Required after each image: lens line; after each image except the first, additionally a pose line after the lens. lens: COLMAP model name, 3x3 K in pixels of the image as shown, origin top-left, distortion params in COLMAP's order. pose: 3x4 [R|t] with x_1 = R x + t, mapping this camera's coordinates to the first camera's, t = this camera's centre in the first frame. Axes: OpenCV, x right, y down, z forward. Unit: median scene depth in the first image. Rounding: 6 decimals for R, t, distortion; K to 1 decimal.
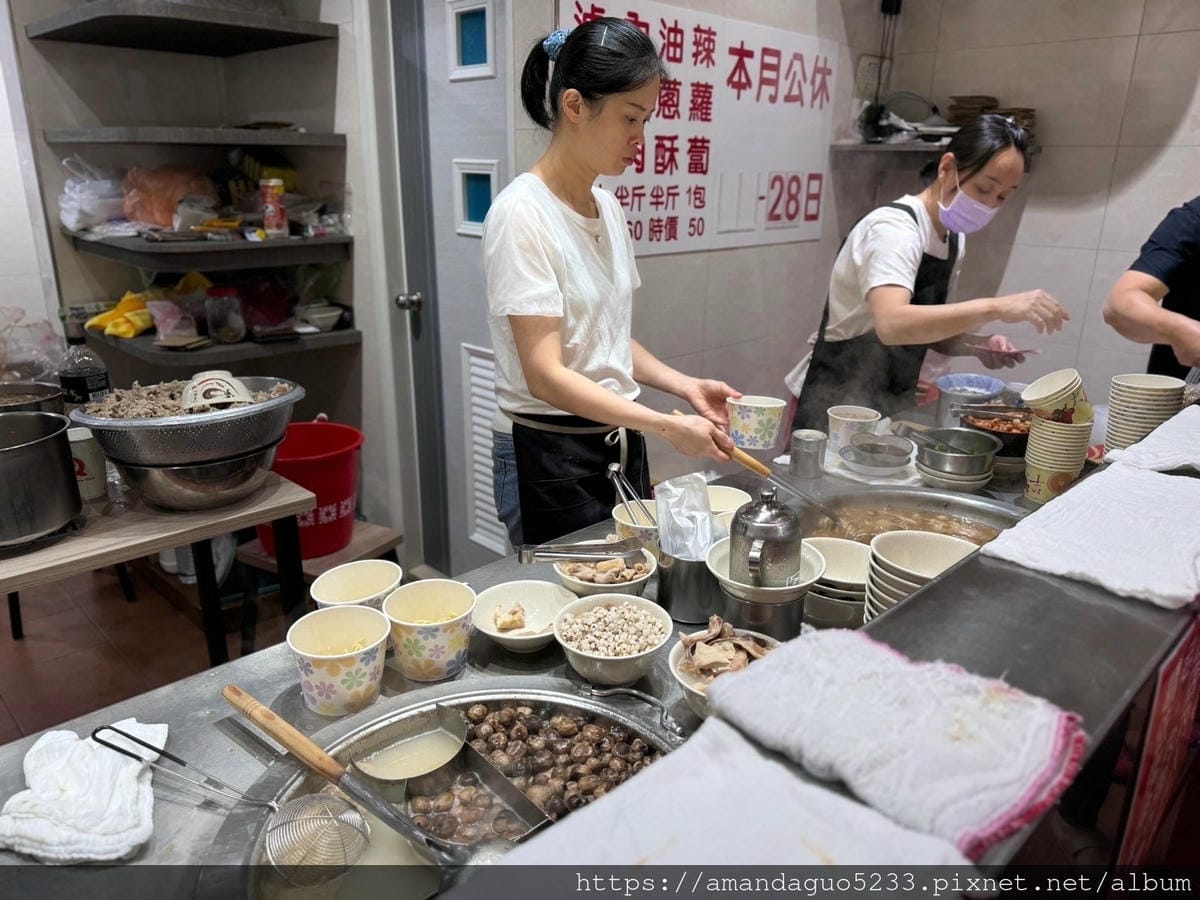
lens RADIAL K [[989.0, 0, 604.5], [0, 989.0, 452.9], [0, 0, 1]] dist [0.145617, -0.323142]
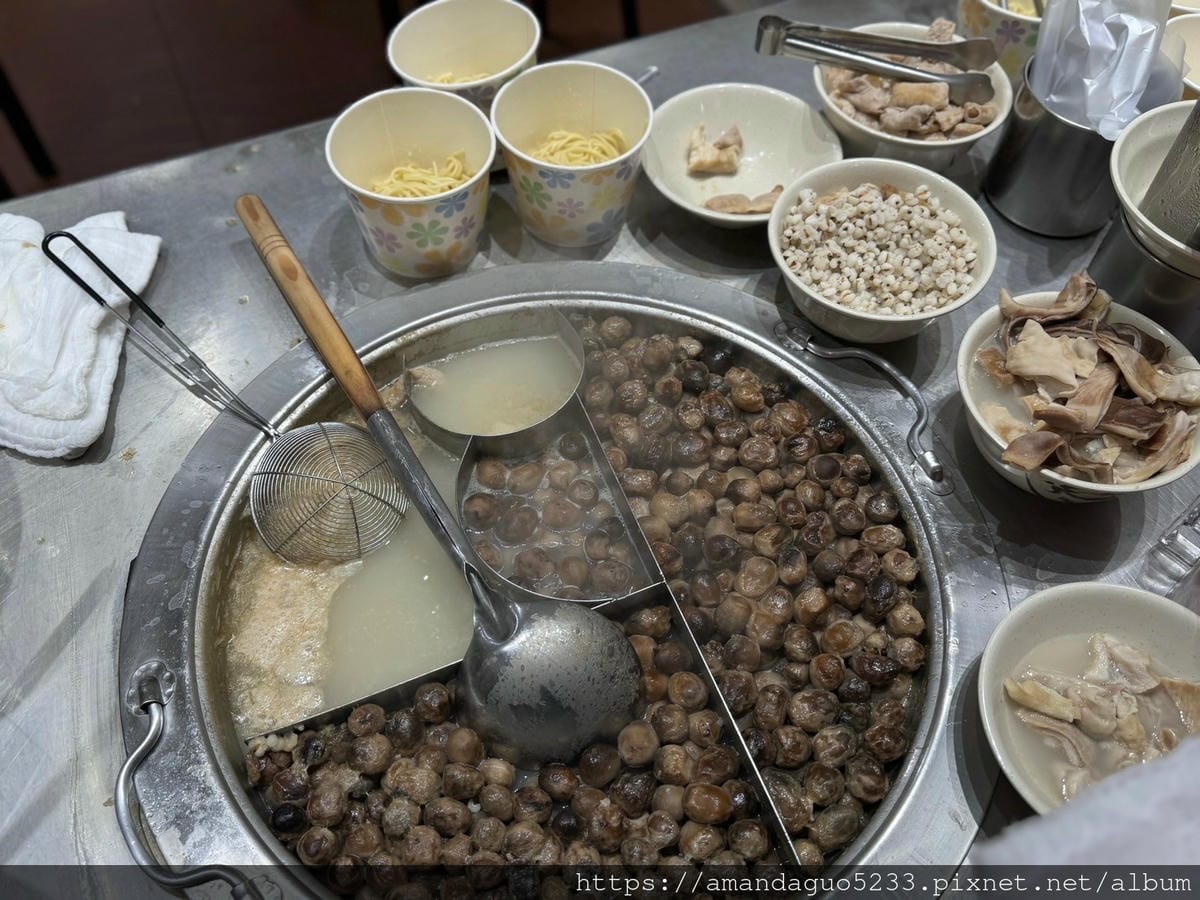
lens RADIAL K [[989.0, 0, 604.5], [0, 989.0, 452.9], [0, 0, 1]] dist [0.145617, -0.323142]
pose [[0.941016, 0.283011, -0.185454, 0.001340], [-0.107594, 0.769927, 0.628996, -0.064080], [0.320799, -0.571941, 0.754964, 0.491331]]
